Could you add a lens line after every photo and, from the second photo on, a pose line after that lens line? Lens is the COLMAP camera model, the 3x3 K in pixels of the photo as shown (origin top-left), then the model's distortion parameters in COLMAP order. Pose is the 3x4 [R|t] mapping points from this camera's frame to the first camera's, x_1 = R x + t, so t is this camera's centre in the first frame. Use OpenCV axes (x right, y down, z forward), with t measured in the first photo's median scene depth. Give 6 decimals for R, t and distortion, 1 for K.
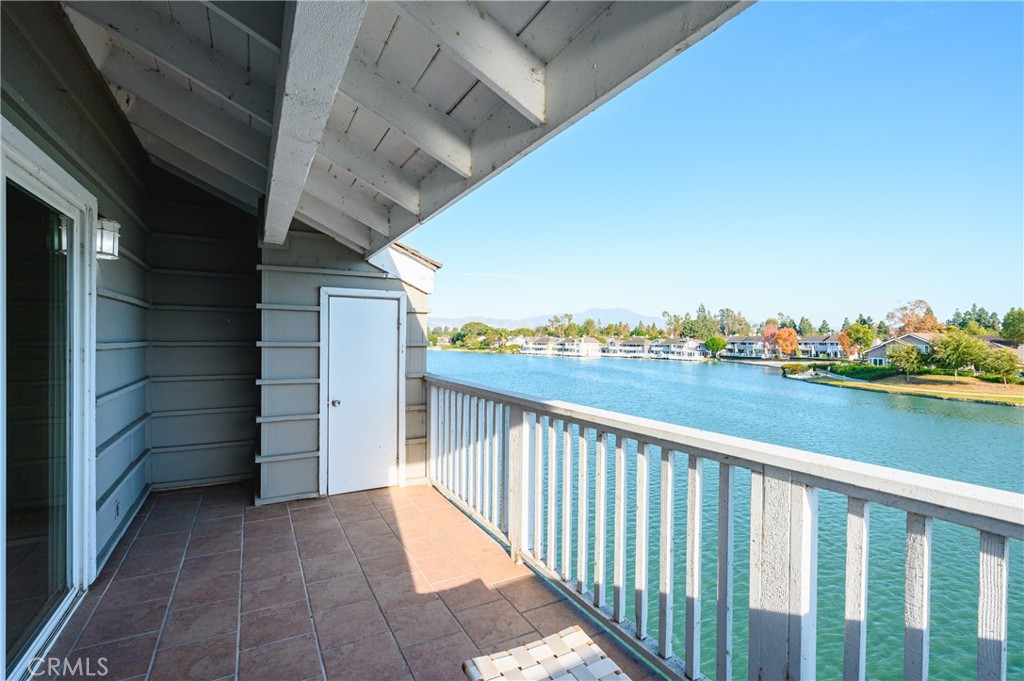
lens RADIAL K [[454.2, 0, 512.0], [0, 454.2, 340.5], [0, 0, 1]] dist [-0.001673, 0.000176]
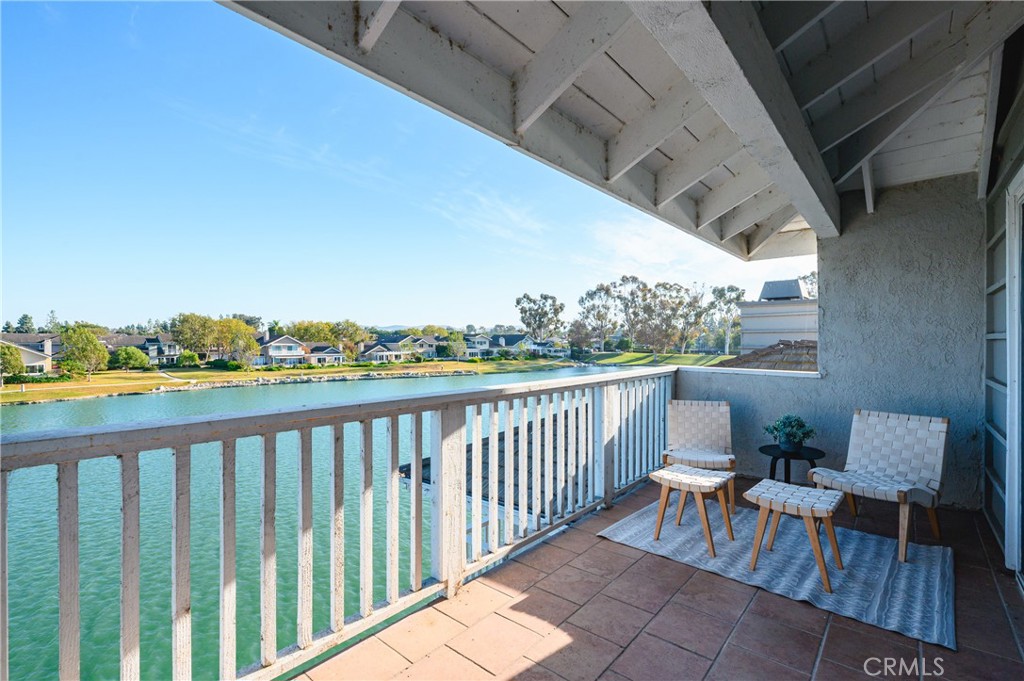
lens RADIAL K [[454.2, 0, 512.0], [0, 454.2, 340.5], [0, 0, 1]] dist [-0.001673, 0.000176]
pose [[-0.332104, -0.002461, 0.943240, -0.898323], [0.000752, 0.999996, 0.002874, 0.030447], [-0.943242, 0.001664, -0.332101, 1.329549]]
